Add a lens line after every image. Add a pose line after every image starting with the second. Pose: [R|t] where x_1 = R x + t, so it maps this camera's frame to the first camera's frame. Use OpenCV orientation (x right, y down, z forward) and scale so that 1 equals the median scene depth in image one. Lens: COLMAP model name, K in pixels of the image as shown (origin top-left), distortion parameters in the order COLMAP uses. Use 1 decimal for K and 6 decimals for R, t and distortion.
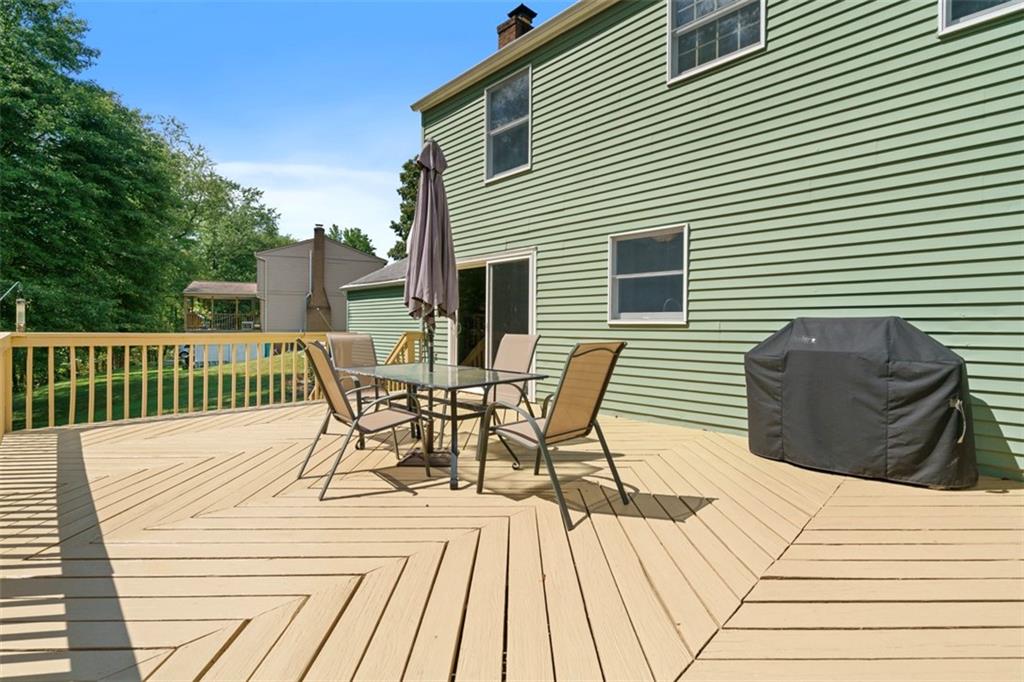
lens RADIAL K [[469.4, 0, 512.5], [0, 469.4, 335.1], [0, 0, 1]] dist [0.000611, 0.003412]
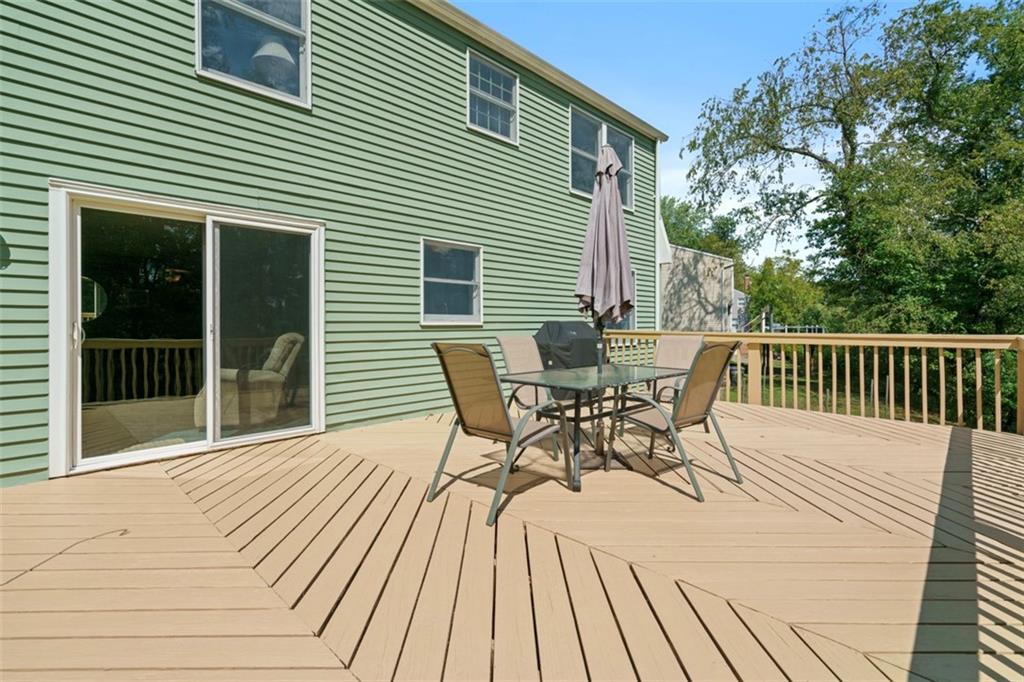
lens RADIAL K [[469.4, 0, 516.8], [0, 469.4, 322.1], [0, 0, 1]] dist [0.000611, 0.003412]
pose [[-0.016032, 0.002189, 0.999869, -0.834748], [0.023692, 0.999718, -0.001809, -0.023974], [-0.999591, 0.023660, -0.016079, 0.847960]]
